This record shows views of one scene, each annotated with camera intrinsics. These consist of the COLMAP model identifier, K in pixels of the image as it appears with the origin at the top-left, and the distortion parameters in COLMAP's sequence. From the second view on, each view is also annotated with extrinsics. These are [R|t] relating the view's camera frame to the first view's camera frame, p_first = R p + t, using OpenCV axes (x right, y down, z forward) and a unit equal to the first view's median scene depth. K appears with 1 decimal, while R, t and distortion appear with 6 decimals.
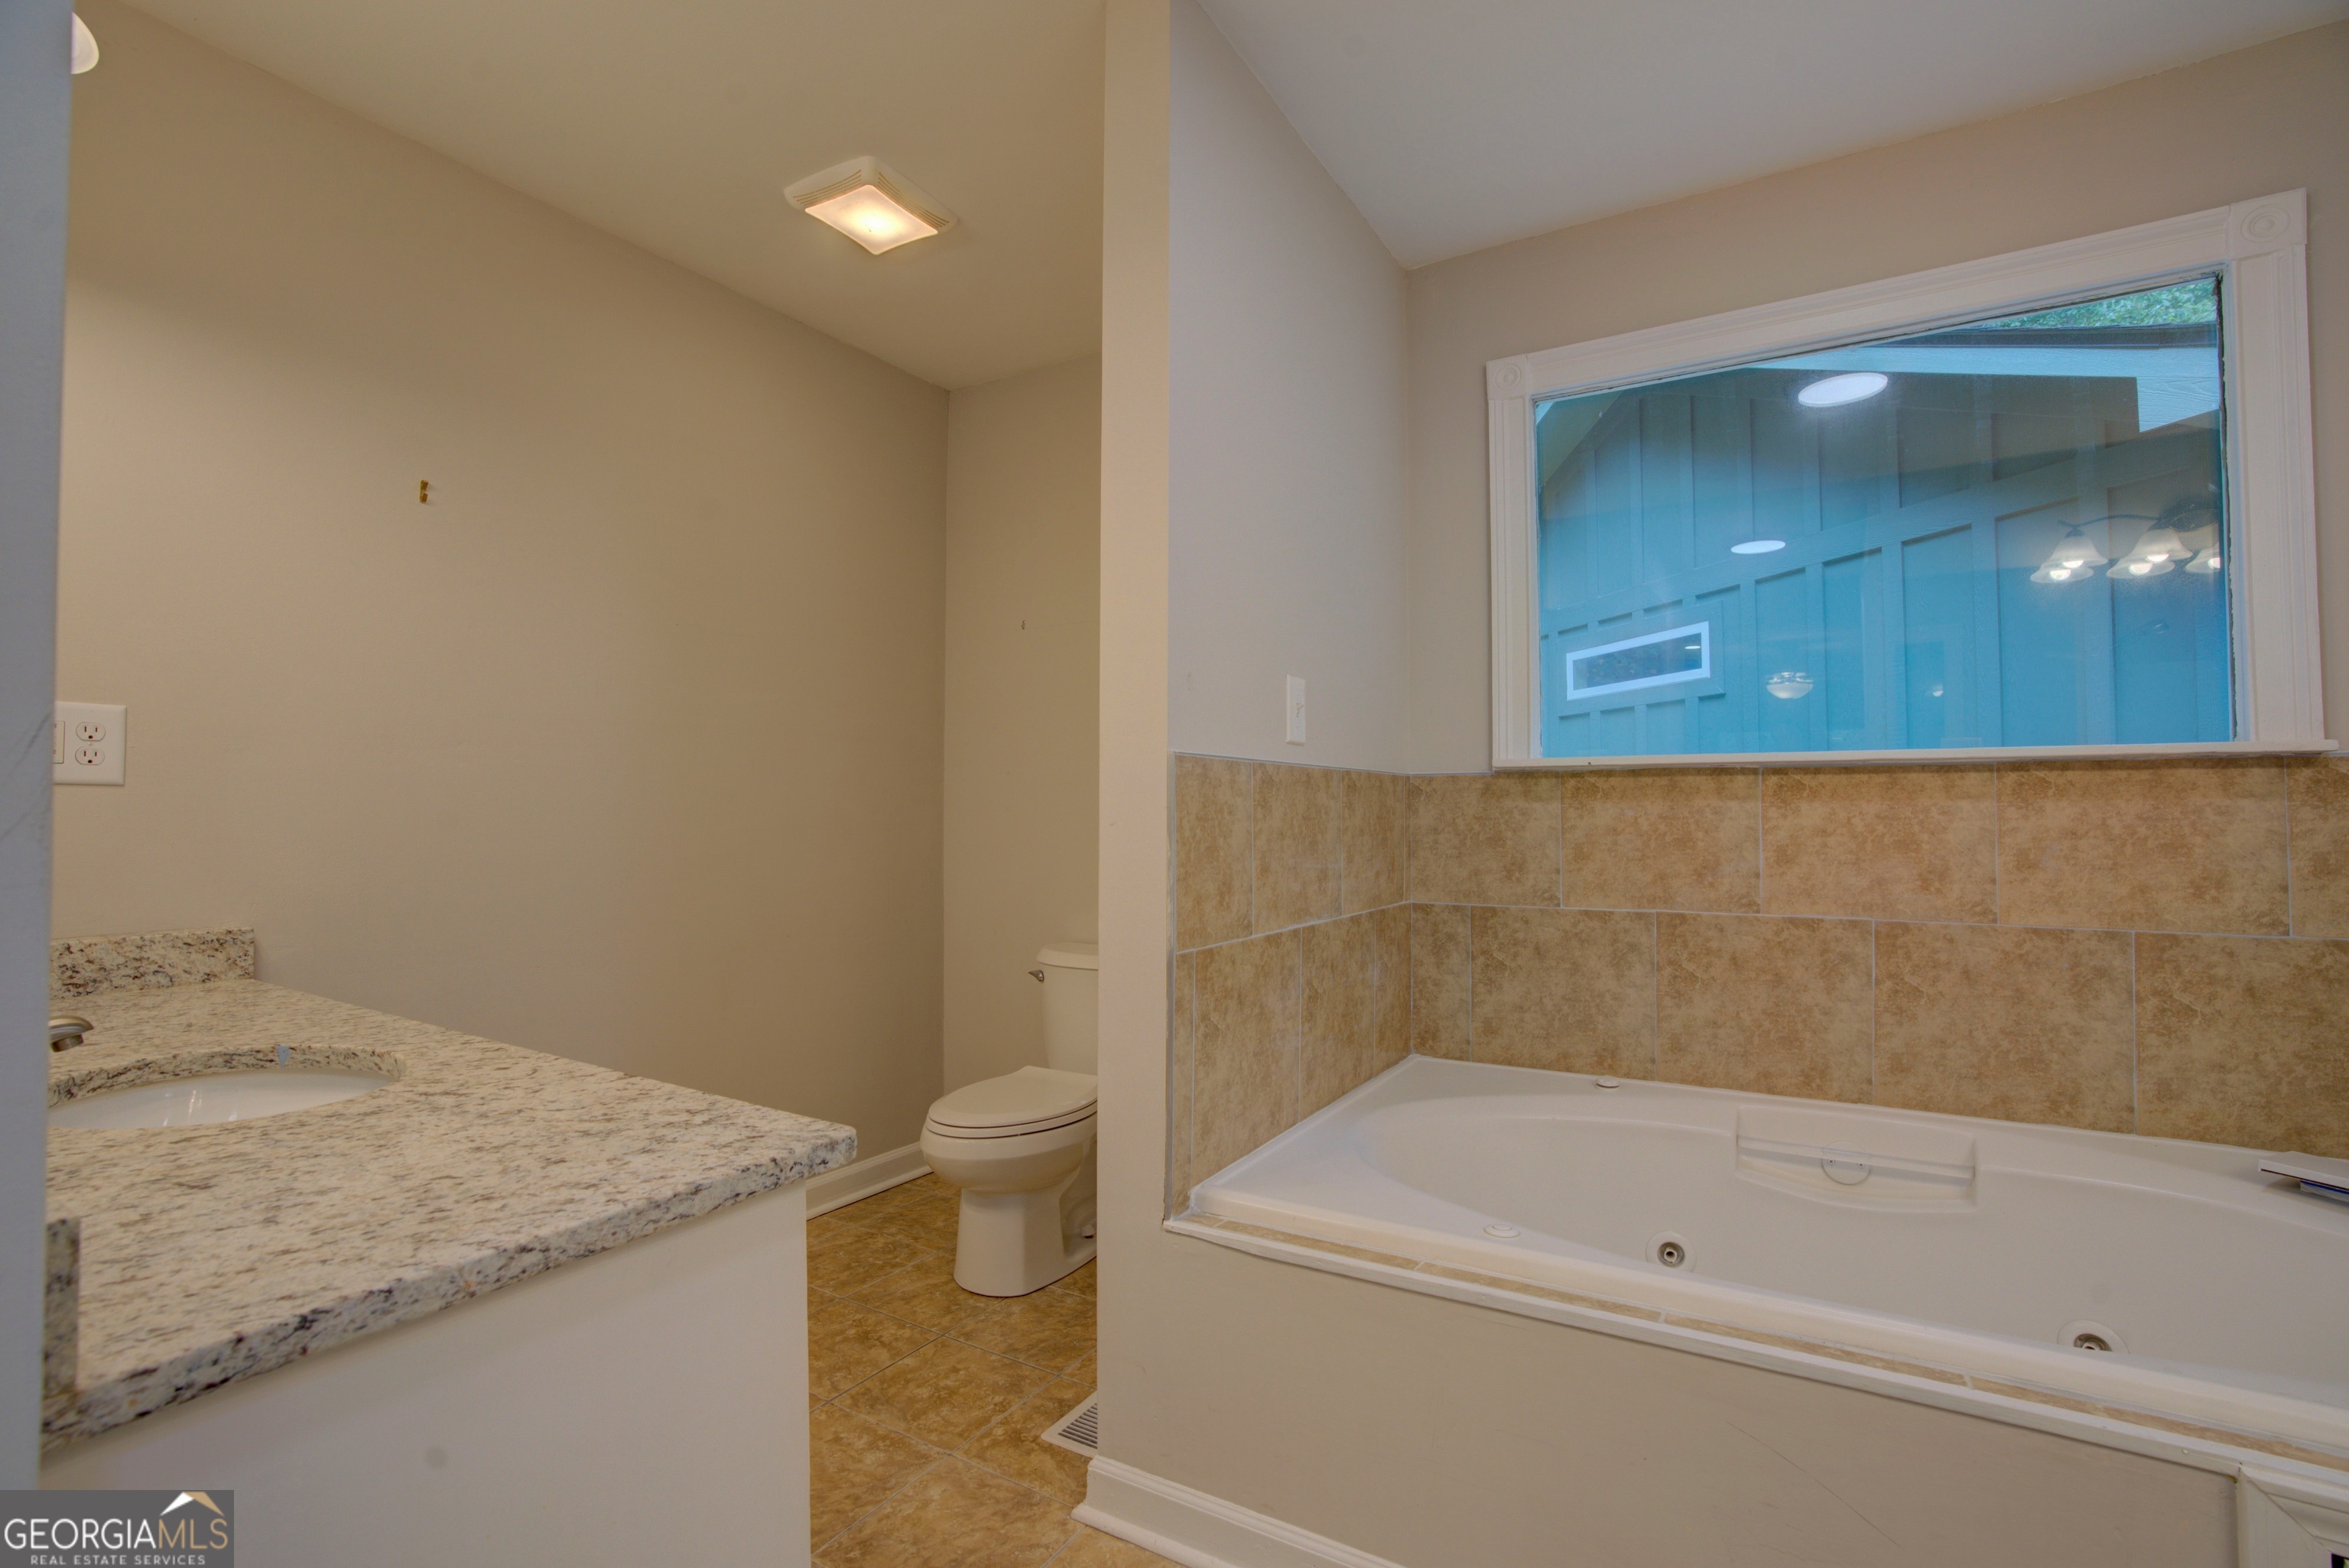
lens RADIAL K [[1068.8, 0, 1178.4], [0, 1068.8, 796.2], [0, 0, 1]] dist [-0.056558, 0.018267]
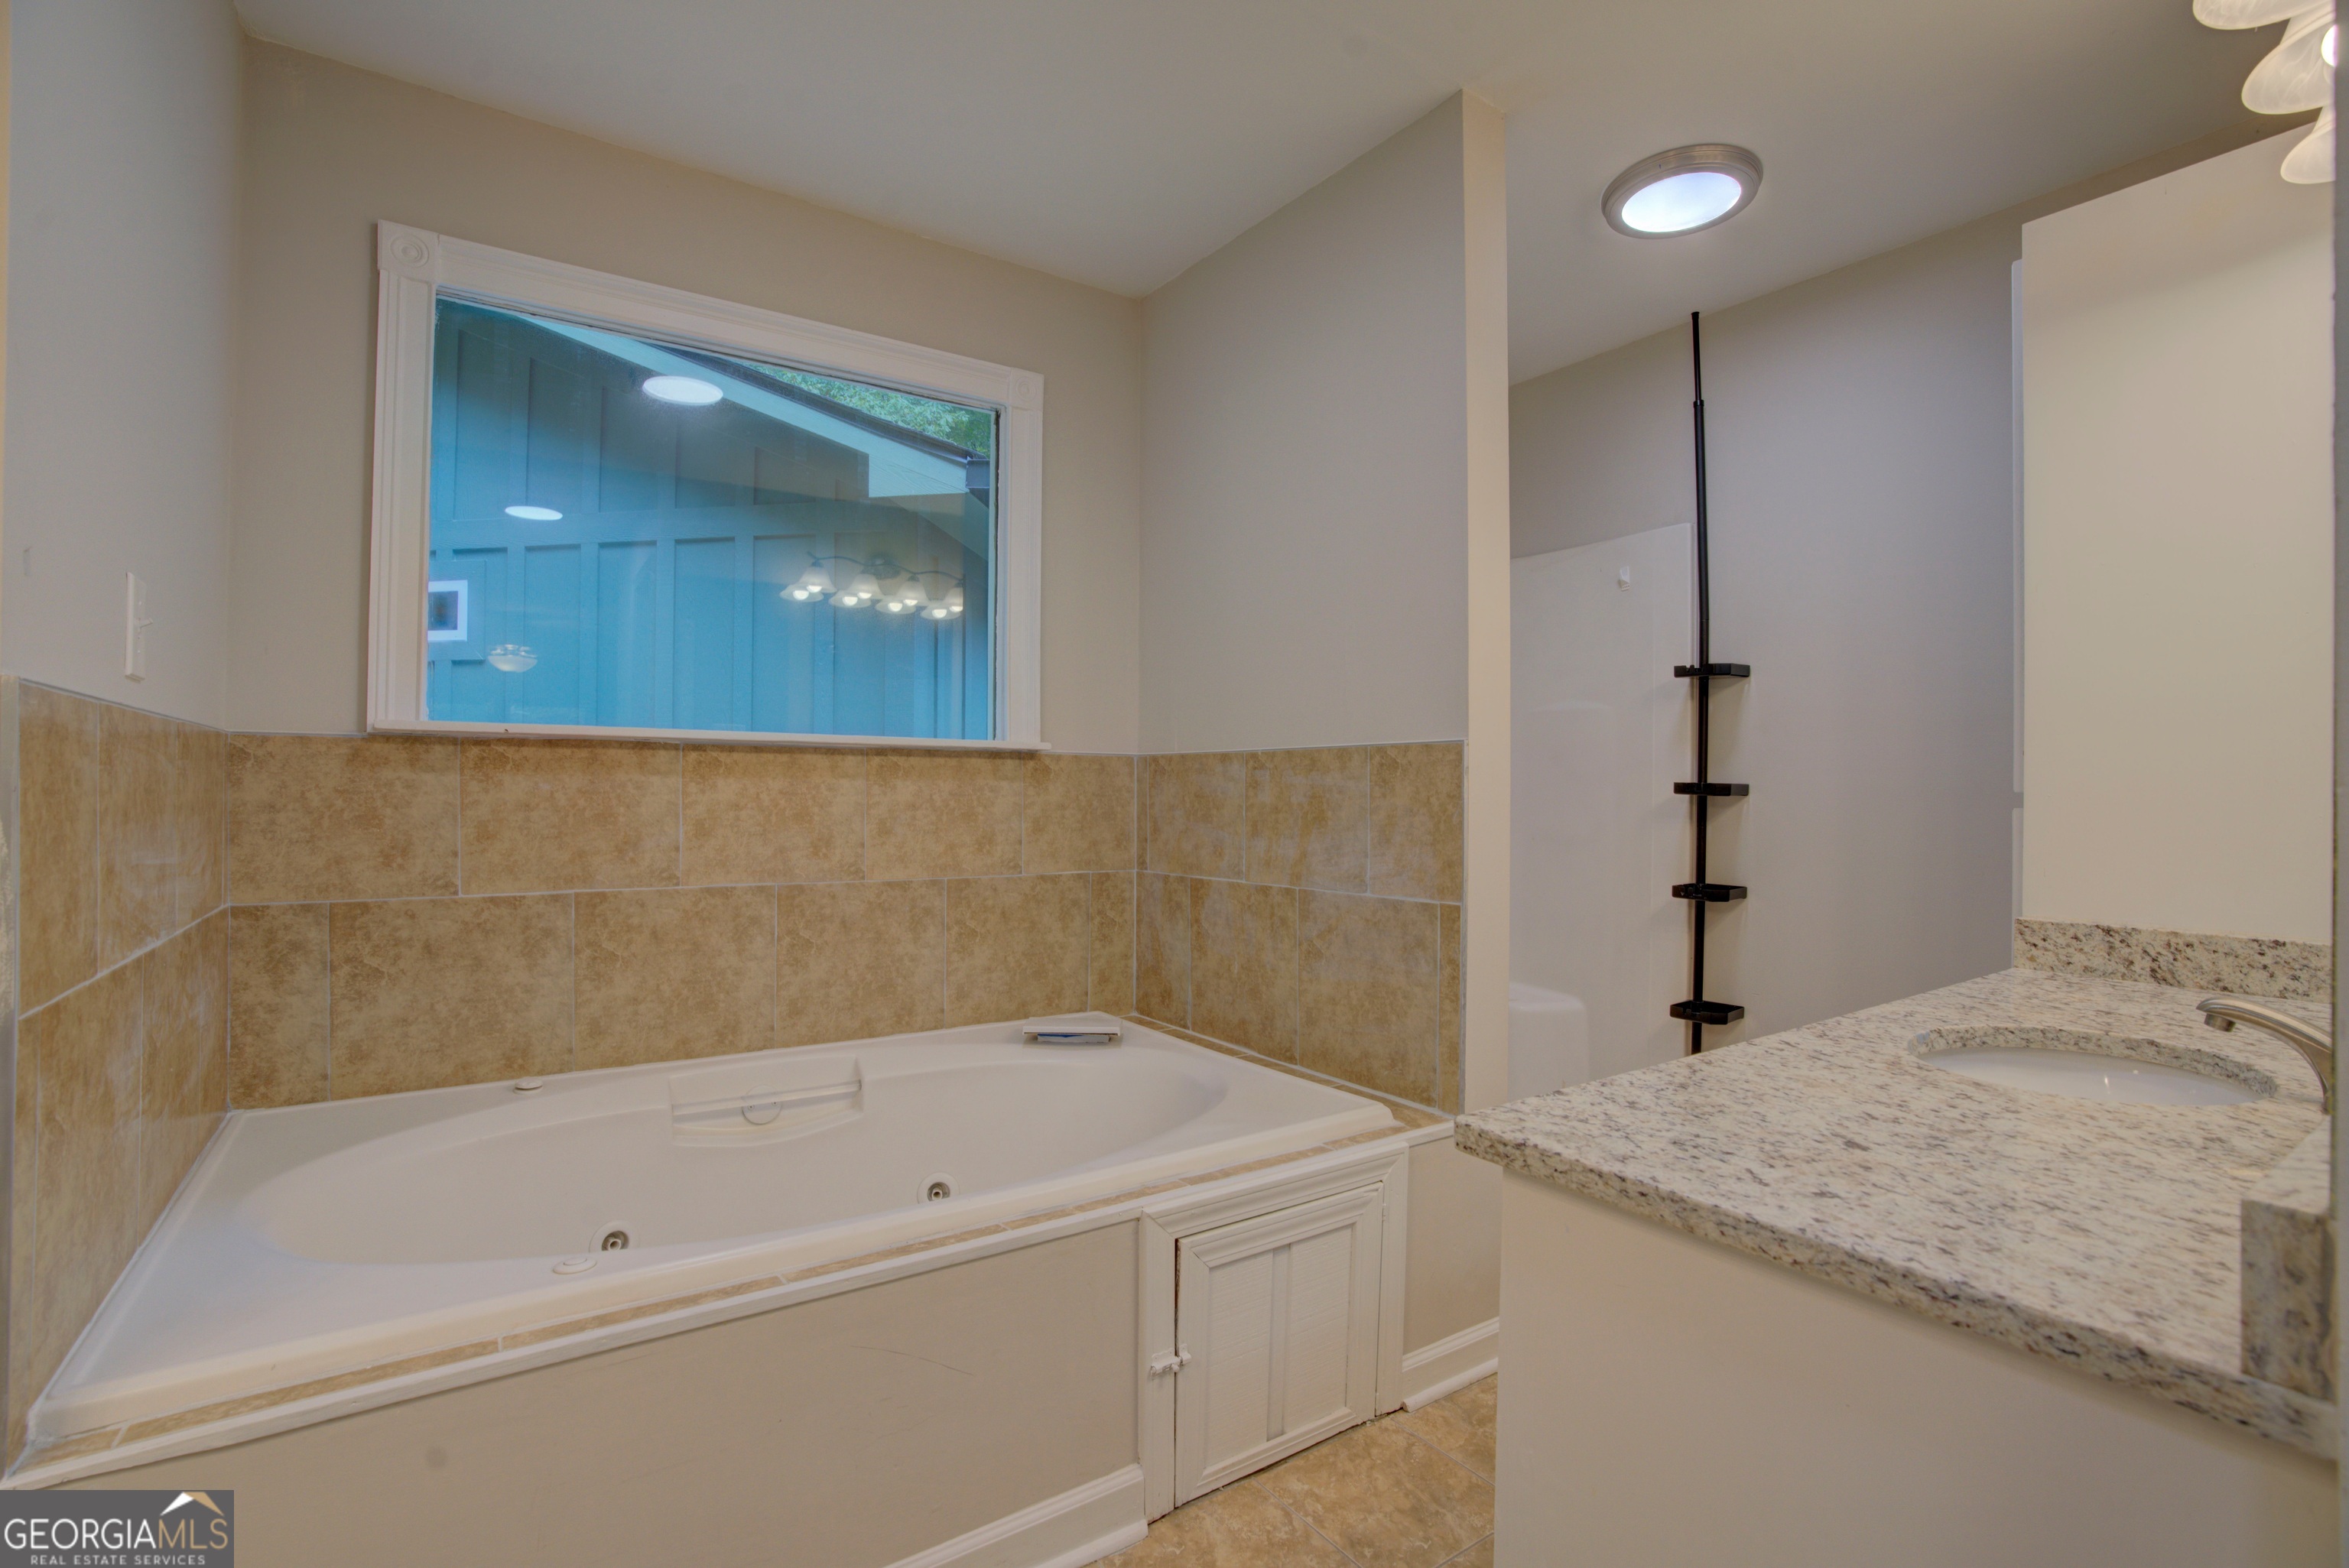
lens RADIAL K [[1068.8, 0, 1181.1], [0, 1068.8, 793.8], [0, 0, 1]] dist [-0.056558, 0.018267]
pose [[0.416741, 0.002649, 0.909021, -0.173351], [-0.021036, 0.999756, 0.006730, 0.004308], [-0.908782, -0.021927, 0.416695, 0.121941]]
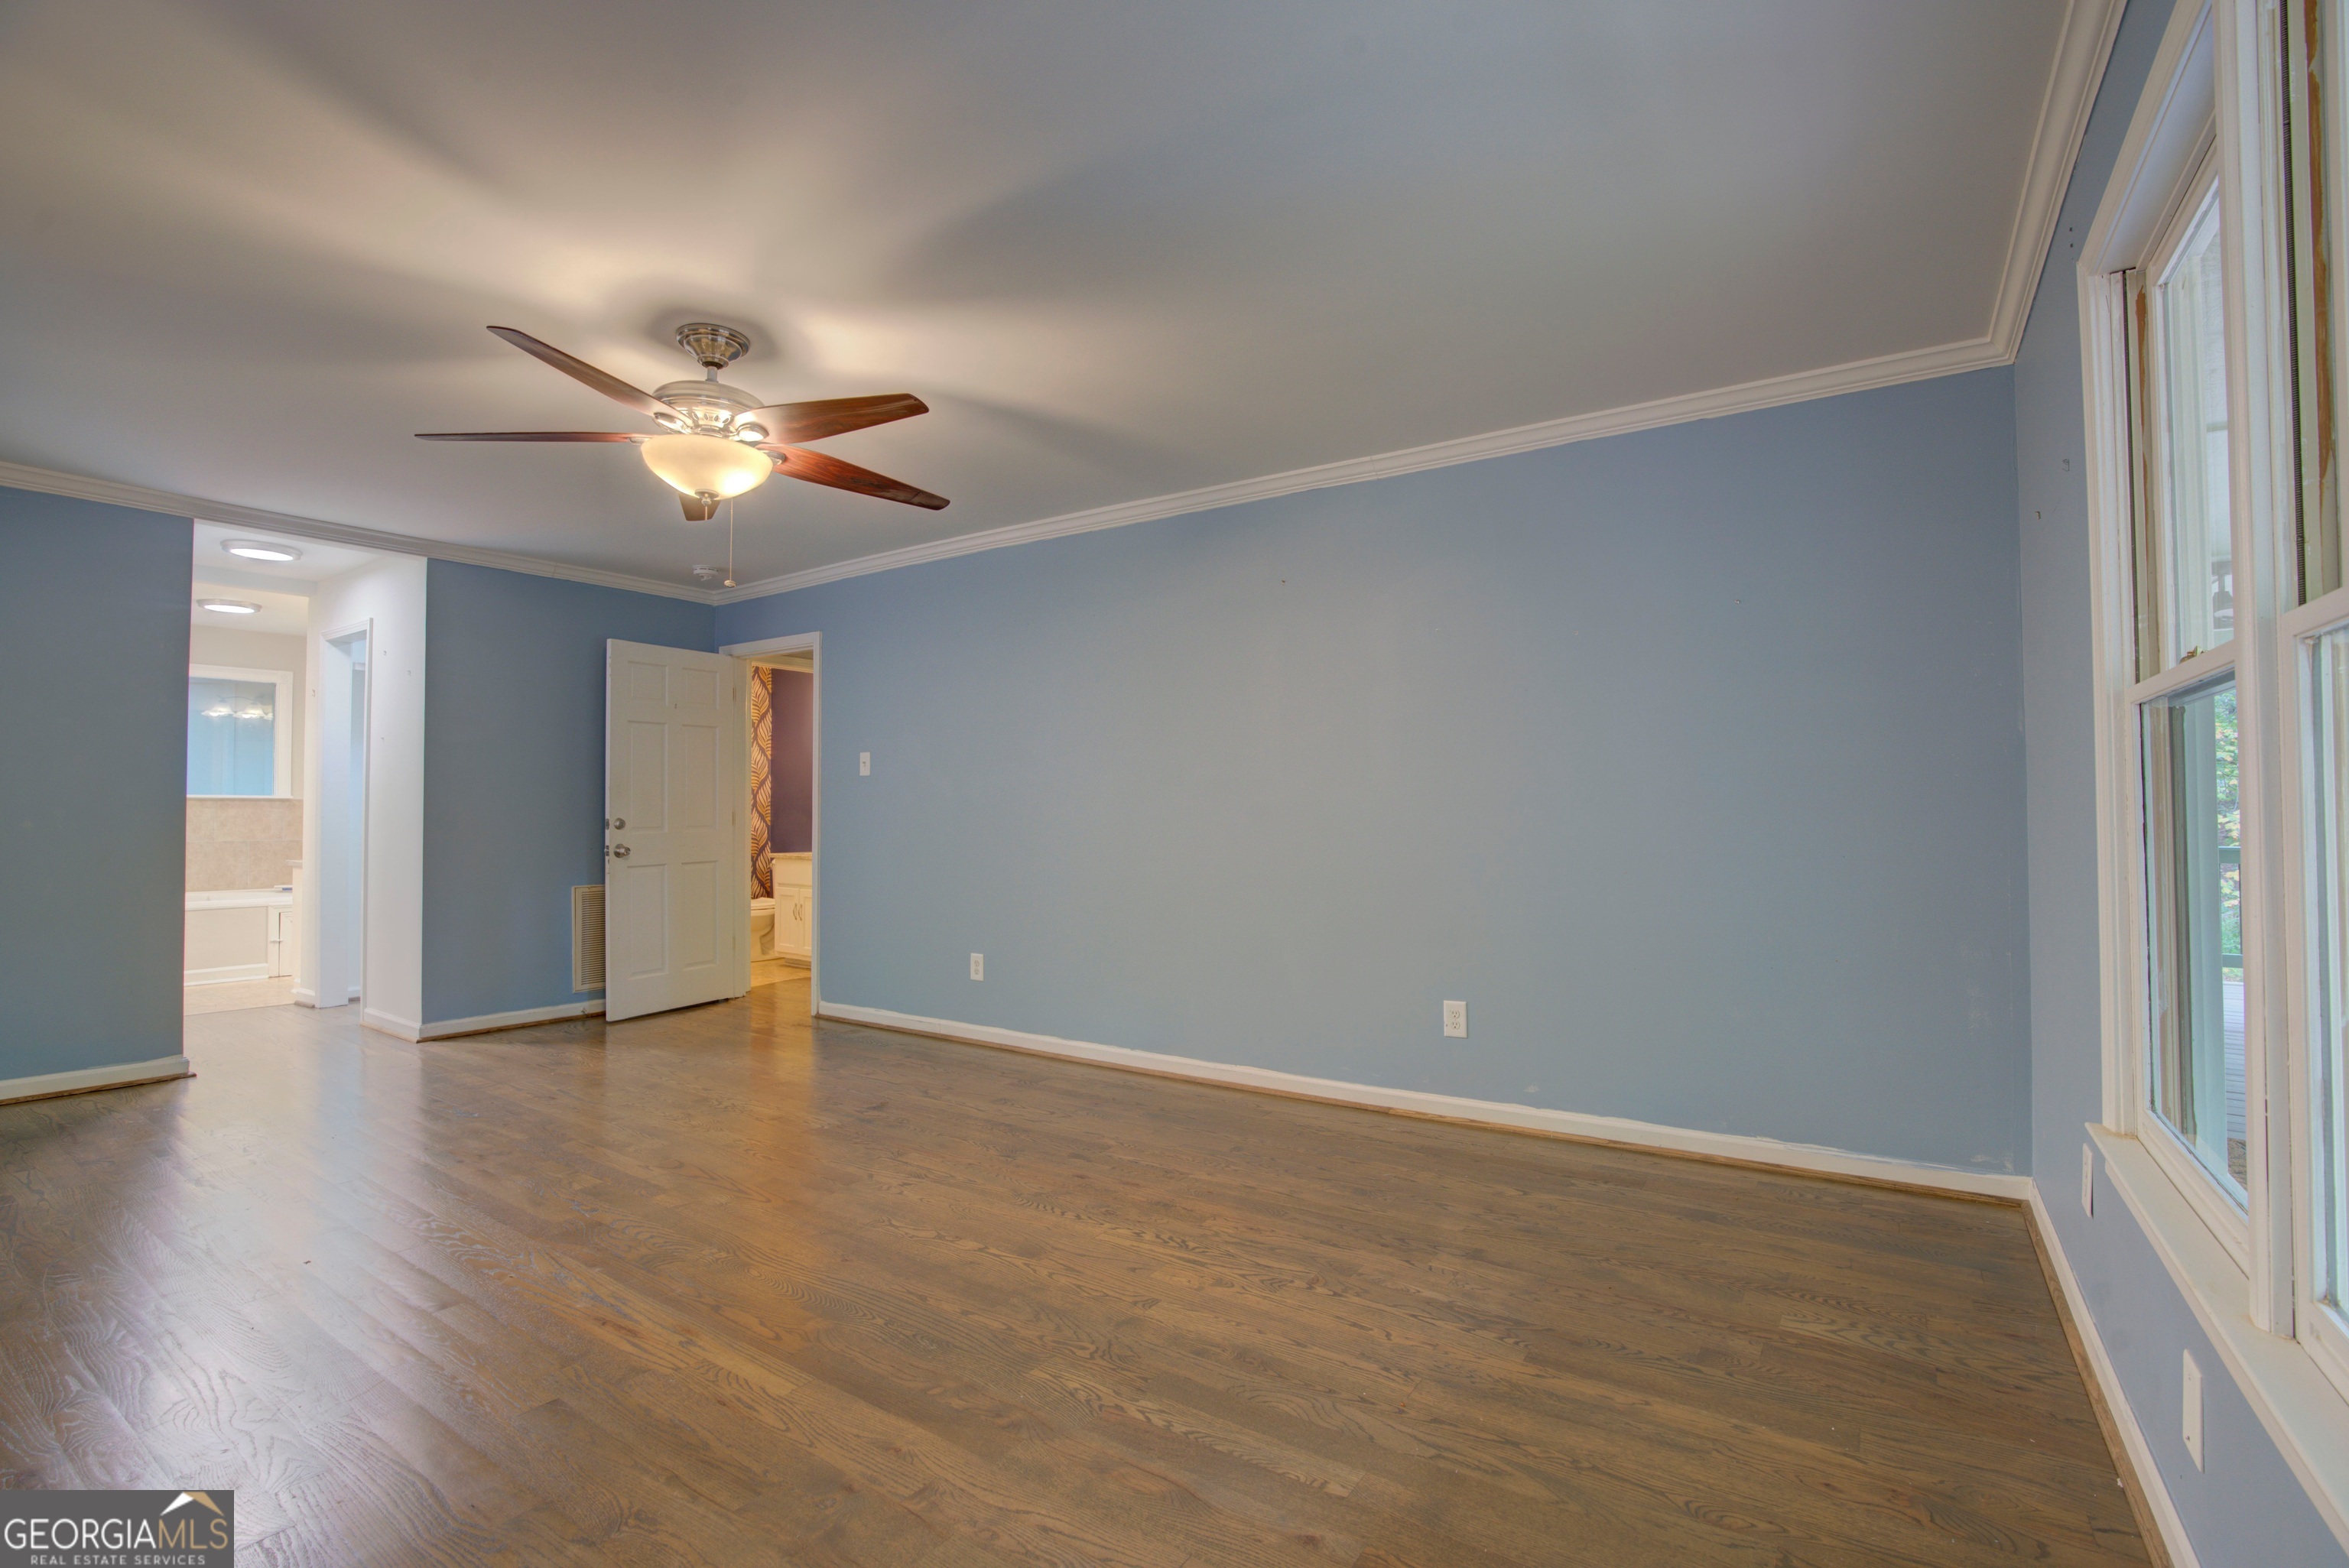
lens RADIAL K [[1068.8, 0, 1180.2], [0, 1068.8, 790.7], [0, 0, 1]] dist [-0.056558, 0.018267]
pose [[0.069578, 0.023328, 0.997304, -2.503876], [-0.012817, 0.999665, -0.022489, -0.022030], [-0.997494, -0.011218, 0.069854, -2.559675]]
